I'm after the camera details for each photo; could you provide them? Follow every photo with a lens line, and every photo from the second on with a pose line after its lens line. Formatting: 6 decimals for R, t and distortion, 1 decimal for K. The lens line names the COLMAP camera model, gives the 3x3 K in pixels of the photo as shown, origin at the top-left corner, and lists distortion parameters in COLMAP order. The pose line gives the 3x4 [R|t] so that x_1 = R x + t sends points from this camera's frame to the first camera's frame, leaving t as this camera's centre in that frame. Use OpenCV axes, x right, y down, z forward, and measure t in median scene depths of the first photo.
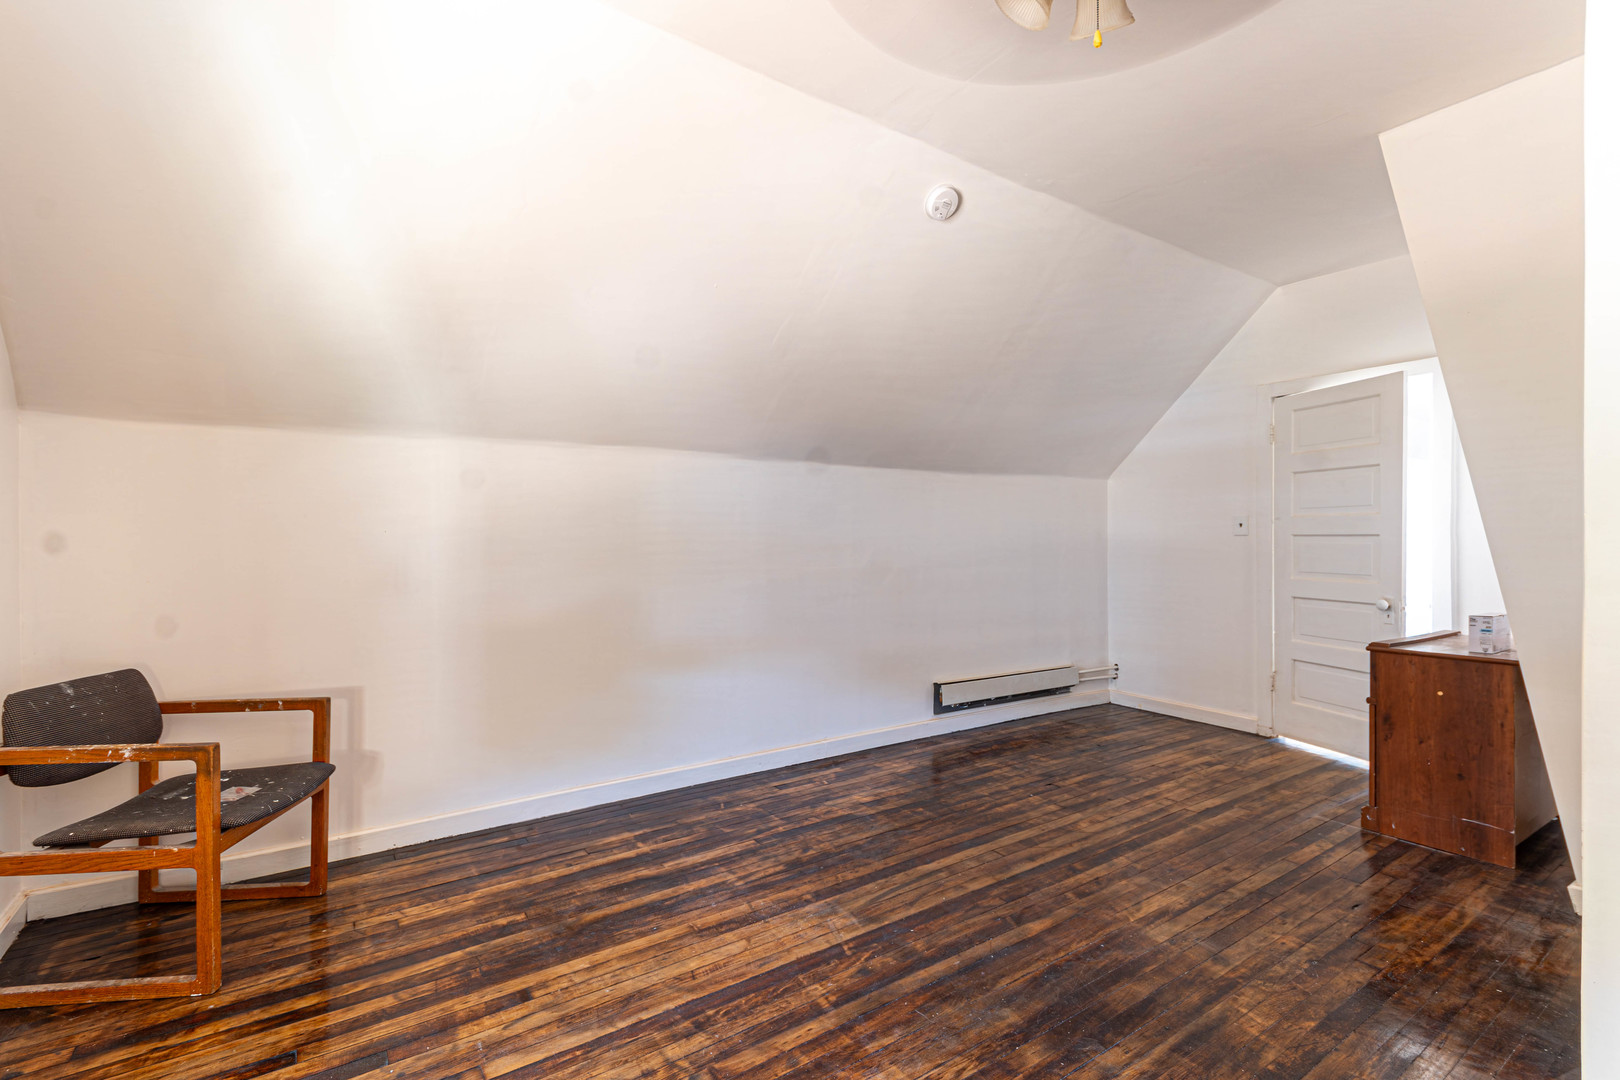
lens RADIAL K [[723.4, 0, 813.9], [0, 723.4, 539.3], [0, 0, 1]] dist [0.001613, 0.000505]
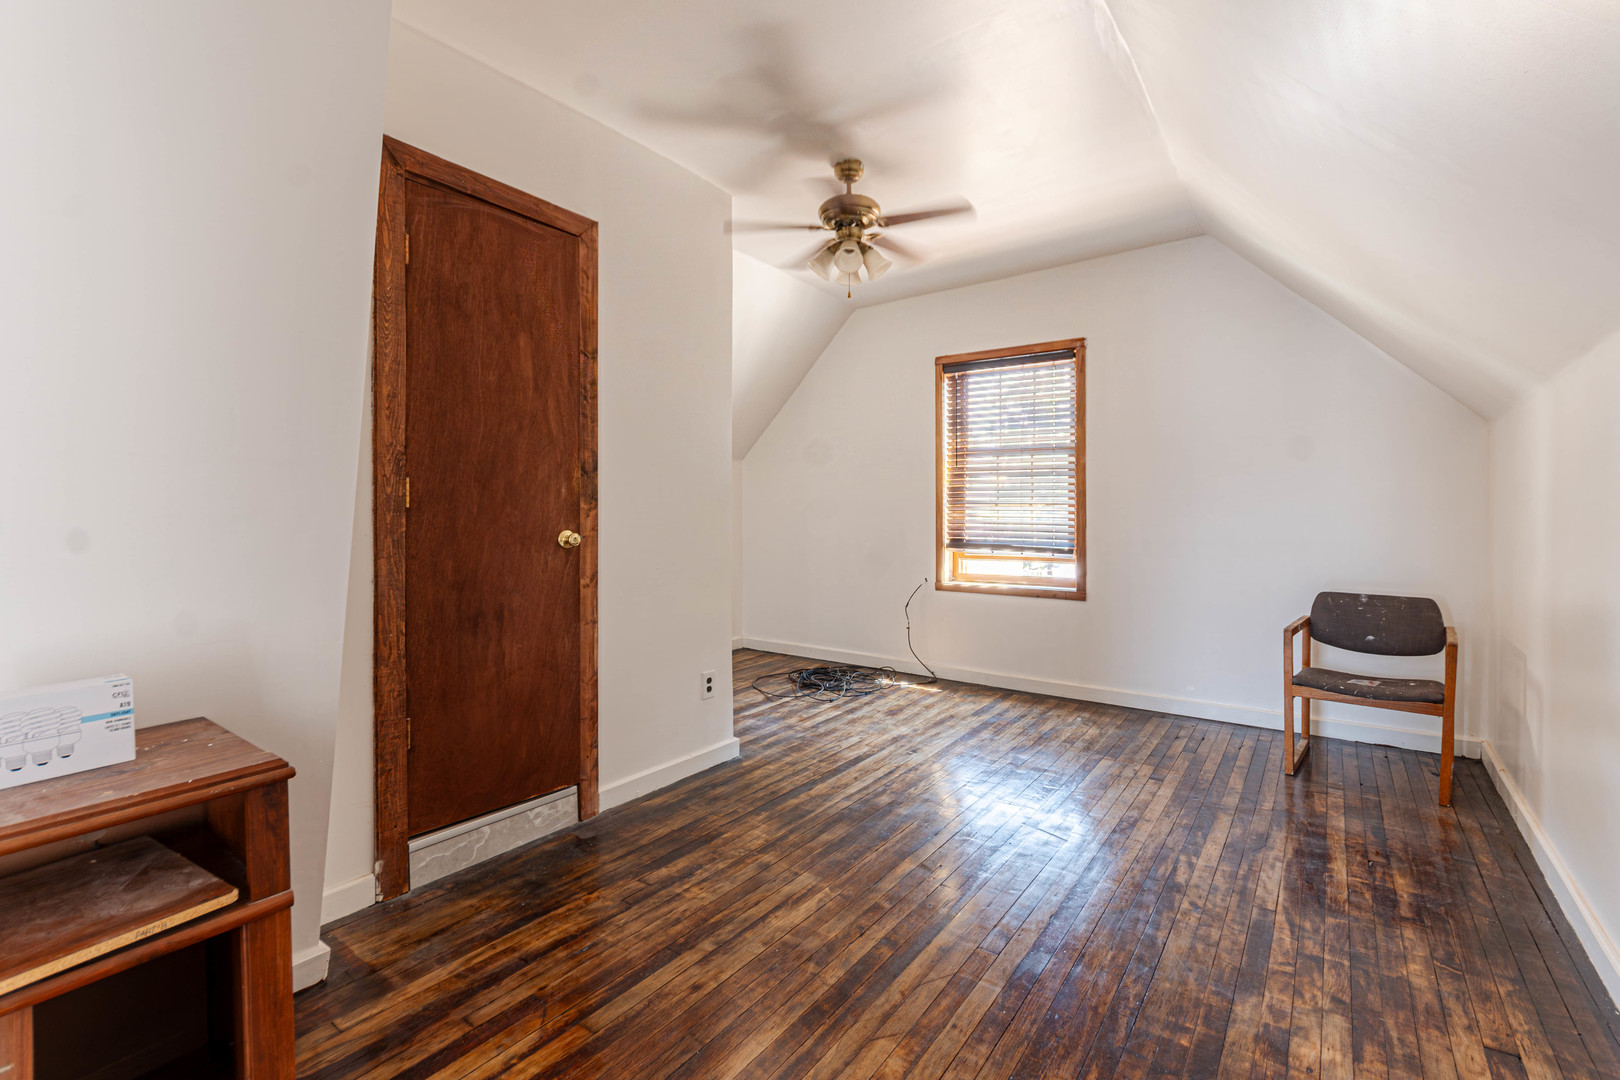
lens RADIAL K [[723.4, 0, 813.9], [0, 723.4, 539.3], [0, 0, 1]] dist [0.001613, 0.000505]
pose [[-0.939463, 0.015716, -0.342291, 0.756102], [0.003045, 0.999291, 0.037525, -0.013316], [0.342638, 0.034211, -0.938844, 1.833139]]
